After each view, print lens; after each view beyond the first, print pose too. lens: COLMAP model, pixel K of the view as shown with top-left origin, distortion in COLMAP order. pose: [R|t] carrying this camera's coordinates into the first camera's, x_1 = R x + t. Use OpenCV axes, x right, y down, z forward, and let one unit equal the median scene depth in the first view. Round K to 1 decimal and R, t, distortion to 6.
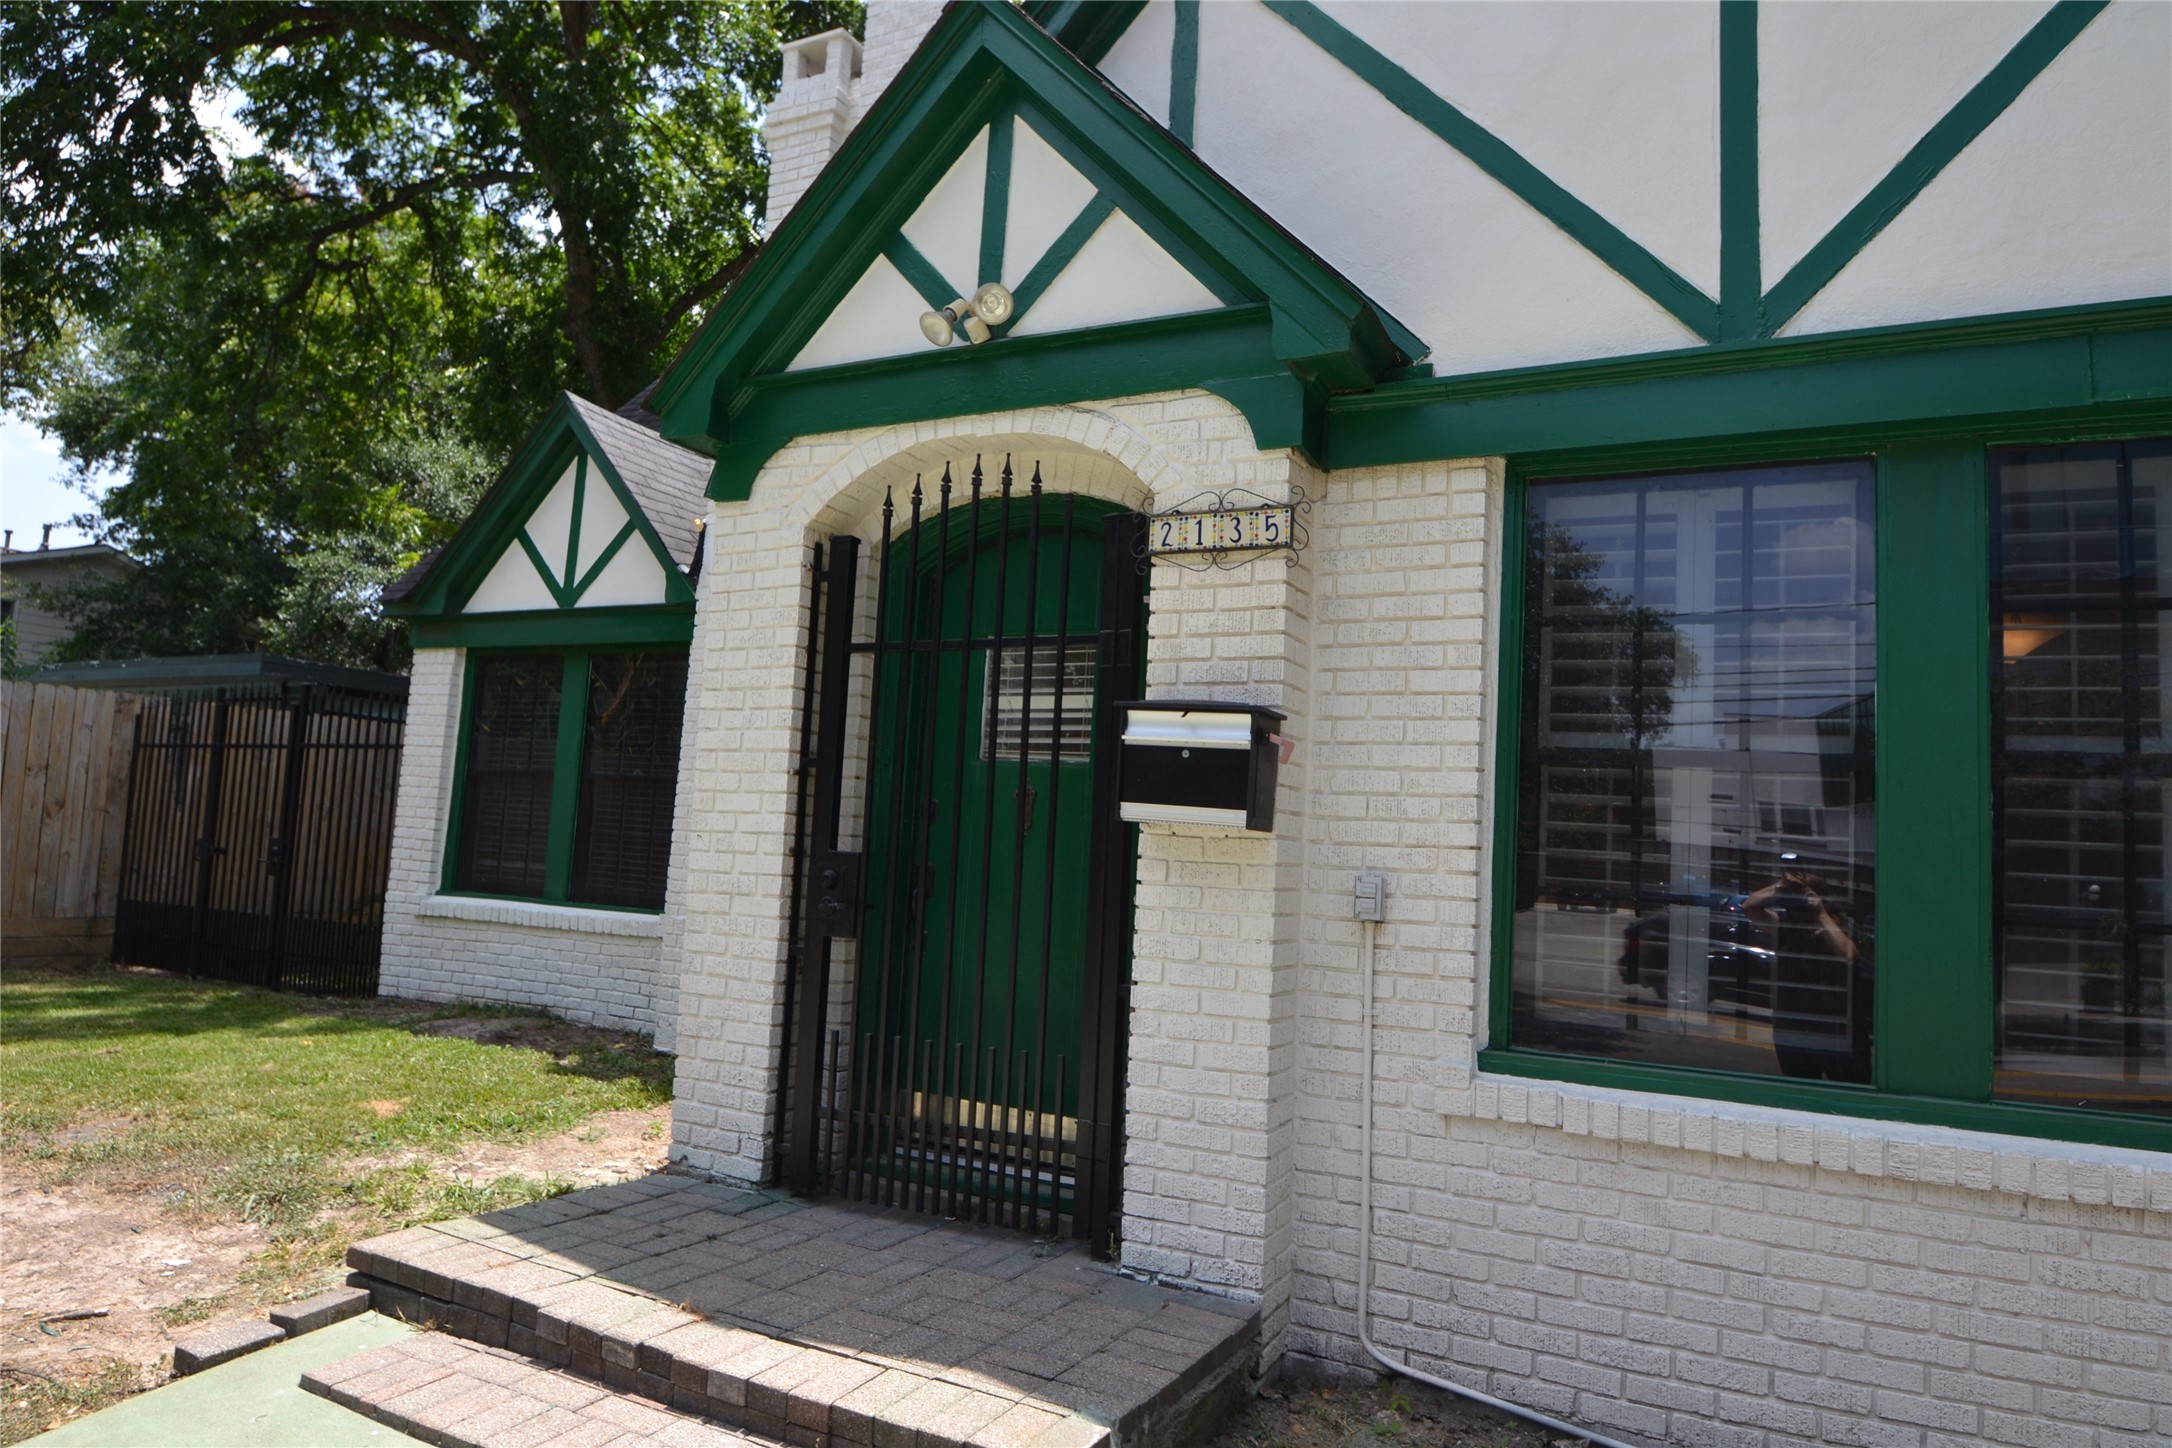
lens RADIAL K [[1328.8, 0, 1080.3], [0, 1328.8, 724.3], [0, 0, 1]] dist [-0.012205, -0.017228]
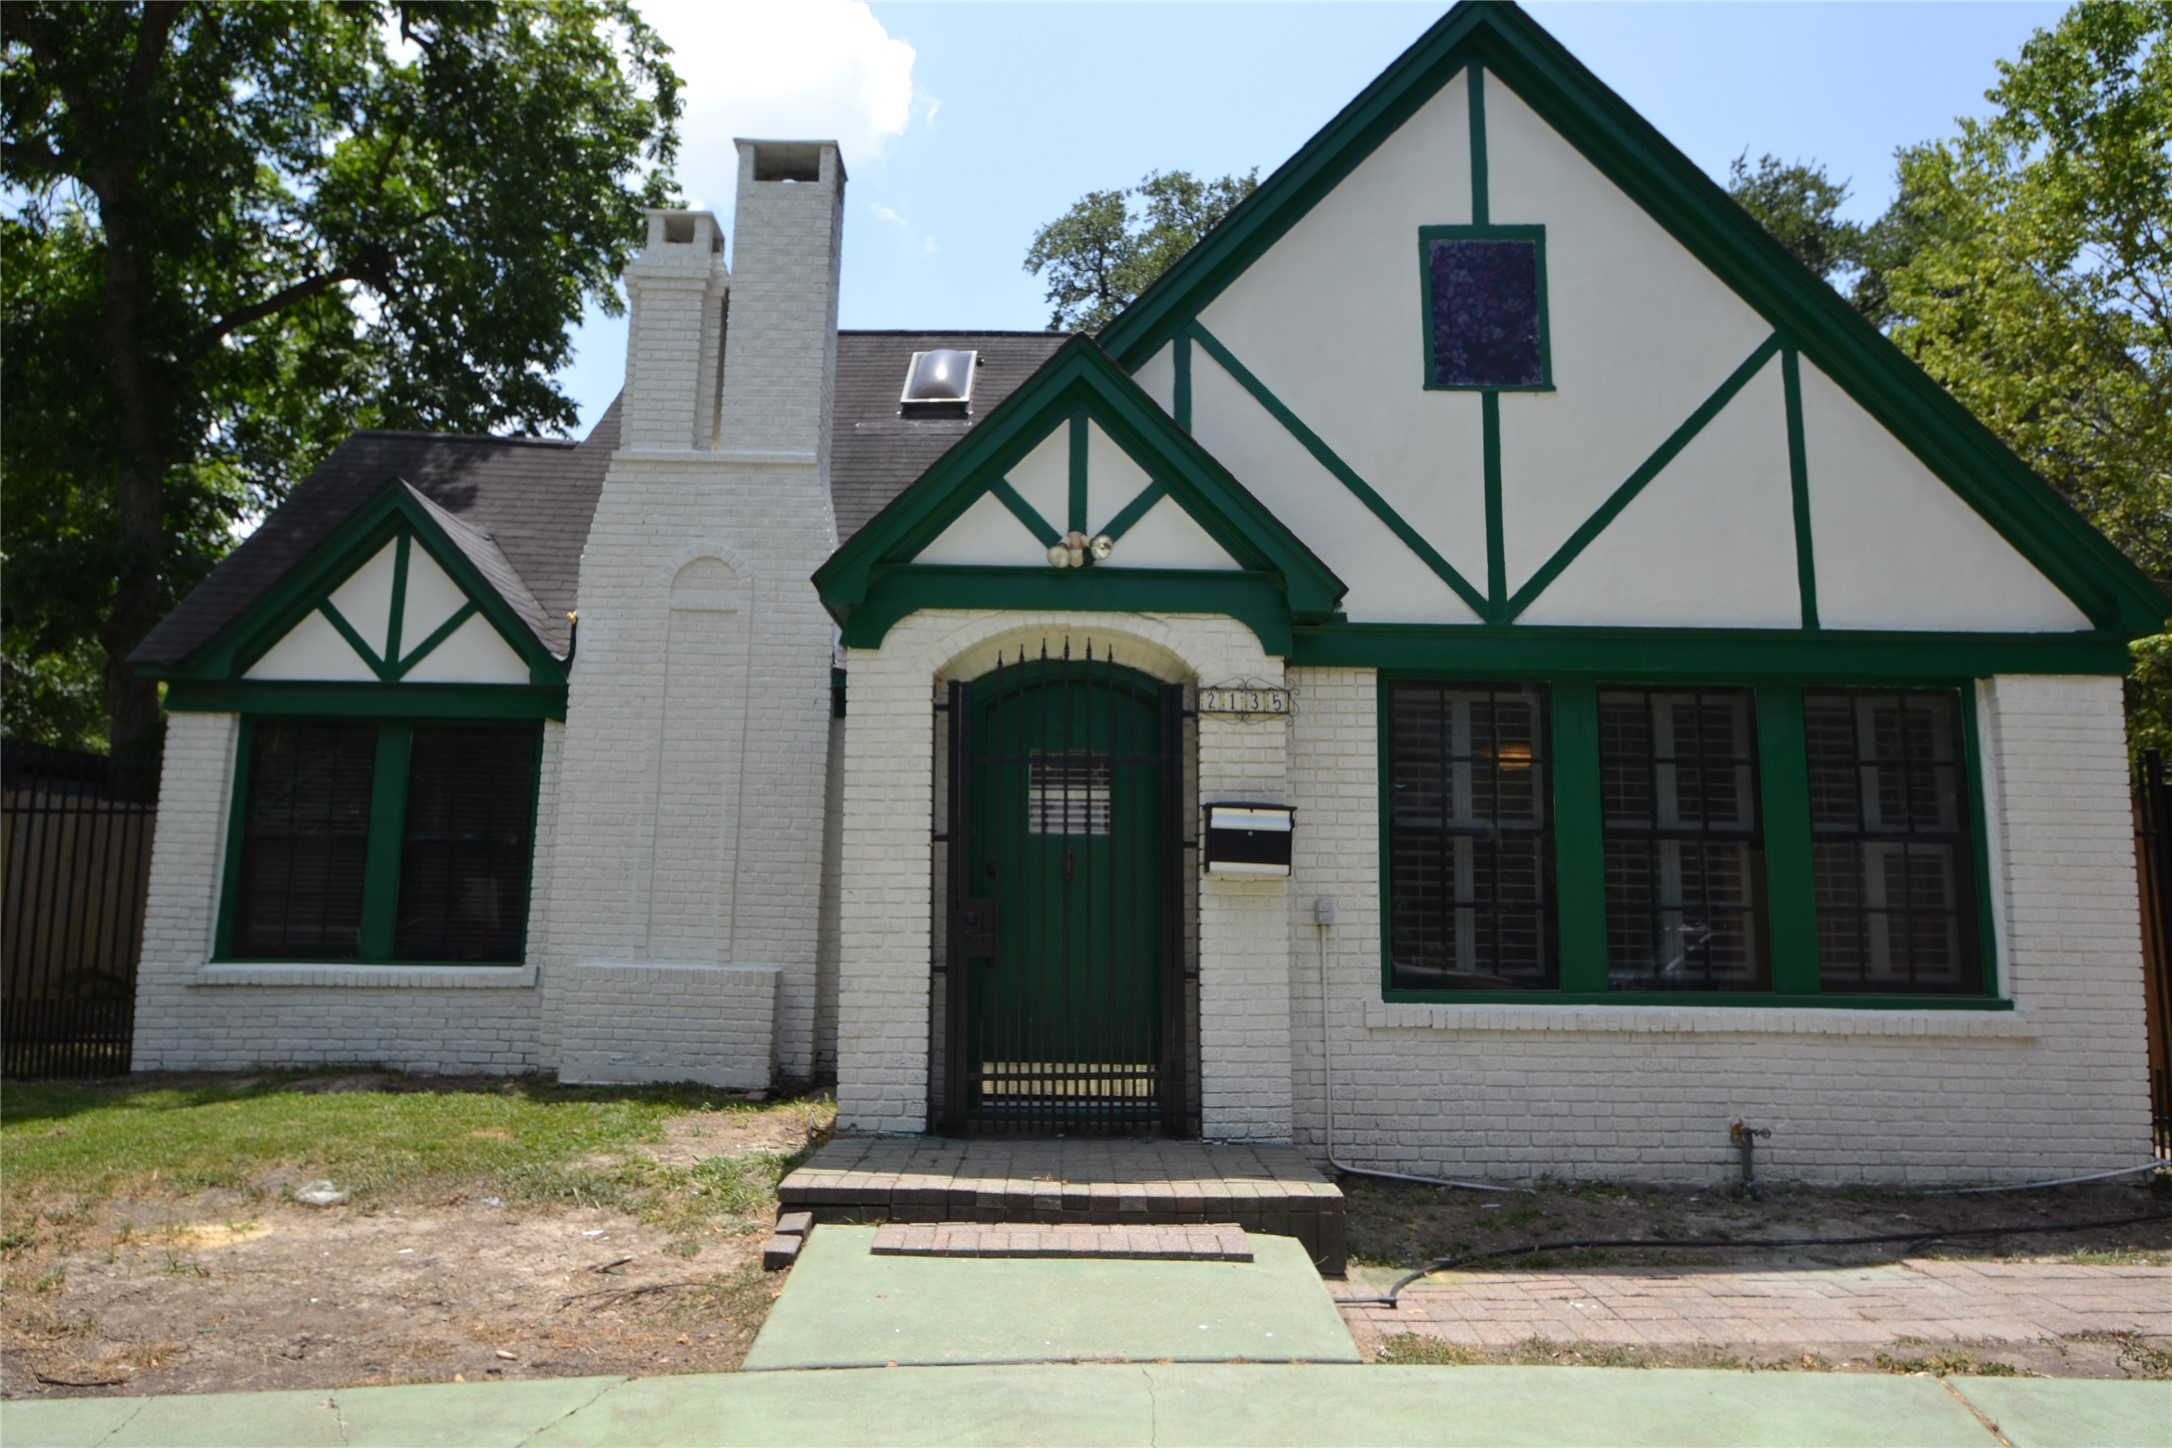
lens RADIAL K [[1328.8, 0, 1080.3], [0, 1328.8, 724.3], [0, 0, 1]] dist [-0.012205, -0.017228]
pose [[0.878715, 0.021633, 0.476857, -0.819245], [-0.010026, 0.999589, -0.026871, -0.061800], [-0.477242, 0.018831, 0.878570, -0.368731]]
